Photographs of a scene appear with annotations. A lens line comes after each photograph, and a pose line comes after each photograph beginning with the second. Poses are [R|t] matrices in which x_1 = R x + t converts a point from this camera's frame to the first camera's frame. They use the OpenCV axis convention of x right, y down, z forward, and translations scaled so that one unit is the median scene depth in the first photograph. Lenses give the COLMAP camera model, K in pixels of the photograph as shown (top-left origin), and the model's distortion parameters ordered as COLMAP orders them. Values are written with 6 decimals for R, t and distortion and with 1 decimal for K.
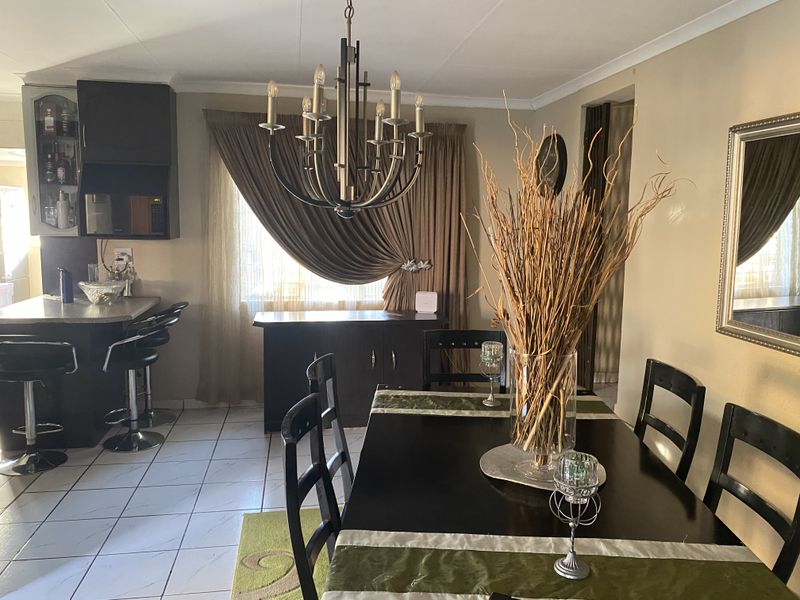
lens RADIAL K [[614.9, 0, 400.4], [0, 614.9, 297.8], [0, 0, 1]] dist [0.042780, -0.008136]
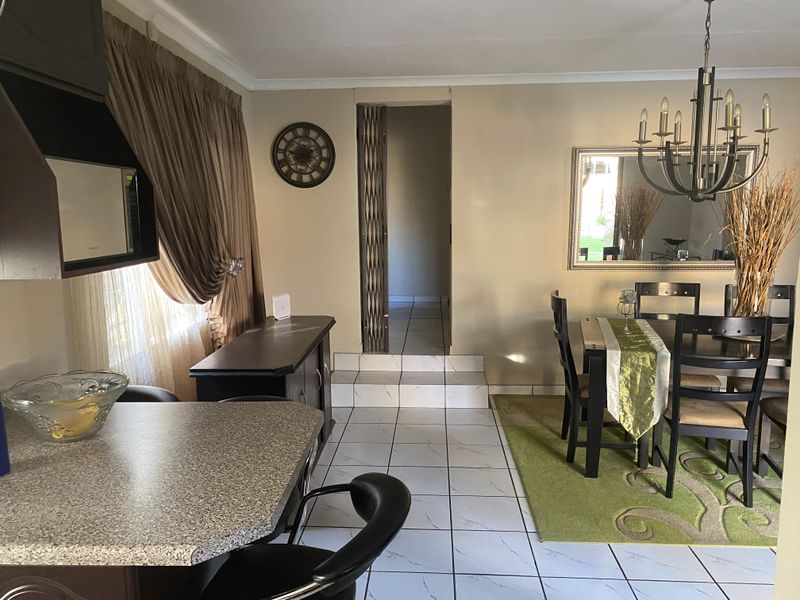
lens RADIAL K [[614.9, 0, 400.8], [0, 614.9, 304.3], [0, 0, 1]] dist [0.042780, -0.008136]
pose [[0.180737, -0.161440, 0.970191, -1.034466], [0.138832, 0.980747, 0.137334, -0.123738], [-0.973684, 0.109872, 0.199671, 0.943536]]
